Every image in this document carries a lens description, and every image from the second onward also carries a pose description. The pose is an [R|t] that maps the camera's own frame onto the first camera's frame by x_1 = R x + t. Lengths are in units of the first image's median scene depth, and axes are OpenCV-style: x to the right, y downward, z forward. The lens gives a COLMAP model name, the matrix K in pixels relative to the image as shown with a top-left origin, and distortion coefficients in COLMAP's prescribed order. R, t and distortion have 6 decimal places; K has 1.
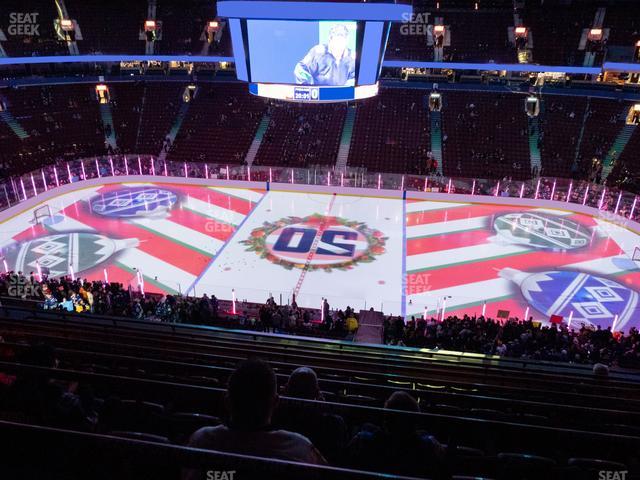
lens RADIAL K [[507.7, 0, 322.6], [0, 507.7, 237.9], [0, 0, 1]] dist [-0.044861, 0.053213]
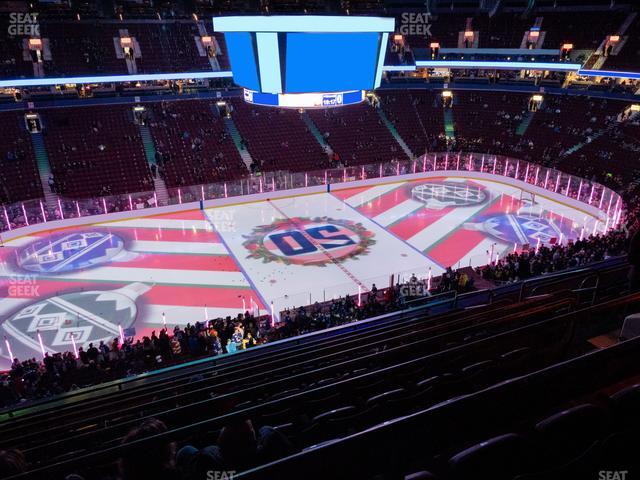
lens RADIAL K [[507.7, 0, 325.7], [0, 507.7, 239.6], [0, 0, 1]] dist [-0.044861, 0.053213]
pose [[0.838553, -0.224082, 0.496604, -0.468935], [0.231417, 0.971685, 0.047686, -0.034696], [-0.493228, 0.074935, 0.866666, 0.062189]]
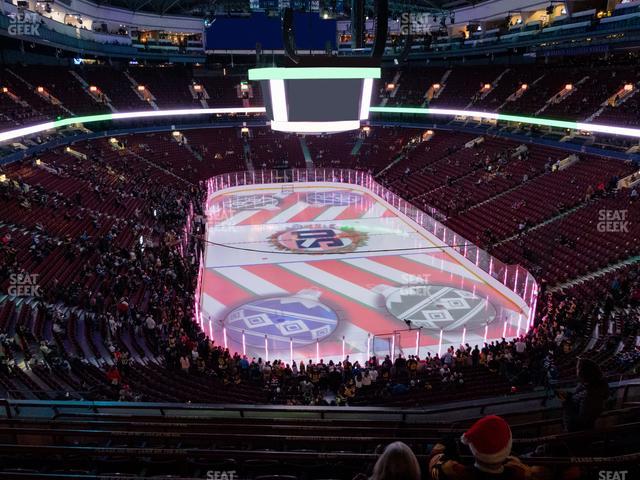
lens RADIAL K [[507.7, 0, 320.9], [0, 507.7, 241.1], [0, 0, 1]] dist [-0.044861, 0.053213]
pose [[-0.353950, -0.290775, 0.888915, -1.124450], [0.372661, 0.827887, 0.419199, -0.507787], [-0.857813, 0.479639, -0.184671, 1.145498]]
